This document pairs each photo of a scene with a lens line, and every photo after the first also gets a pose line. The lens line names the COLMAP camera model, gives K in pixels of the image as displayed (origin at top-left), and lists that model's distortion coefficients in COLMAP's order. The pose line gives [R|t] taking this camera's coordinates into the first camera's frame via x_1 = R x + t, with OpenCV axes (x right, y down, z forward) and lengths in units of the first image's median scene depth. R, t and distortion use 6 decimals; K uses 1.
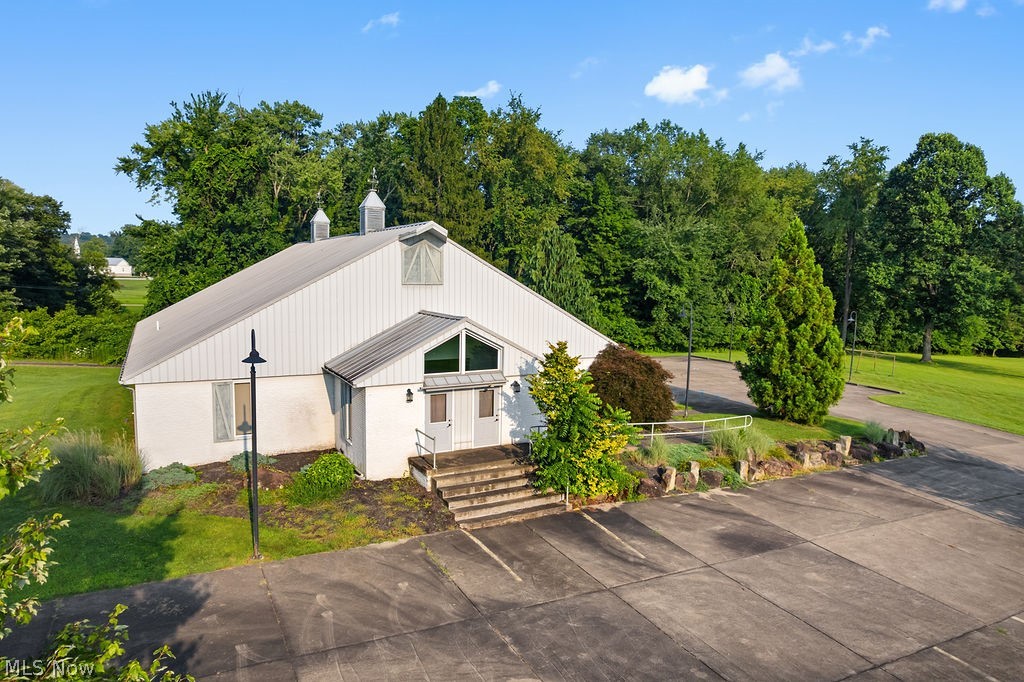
lens RADIAL K [[651.9, 0, 516.0], [0, 651.9, 331.0], [0, 0, 1]] dist [-0.047802, 0.002556]
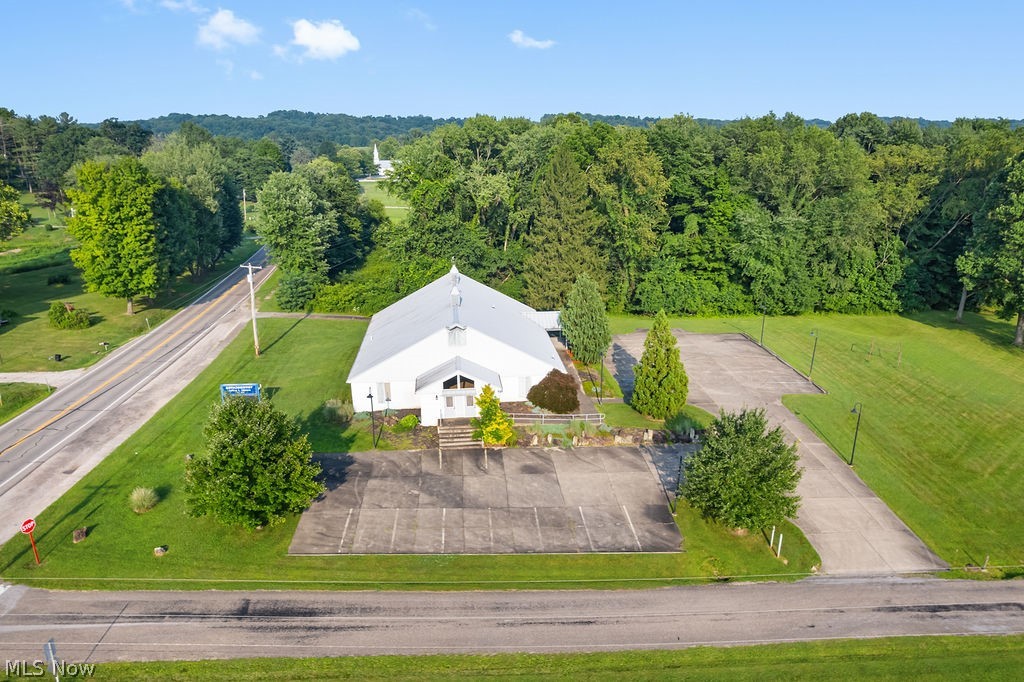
lens RADIAL K [[658.3, 0, 512.0], [0, 658.3, 341.0], [0, 0, 1]] dist [-0.071497, 0.062711]
pose [[0.915677, 0.089406, -0.391844, 1.062098], [-0.009811, 0.979626, 0.200591, -0.617571], [0.401795, -0.179832, 0.897898, -1.163740]]
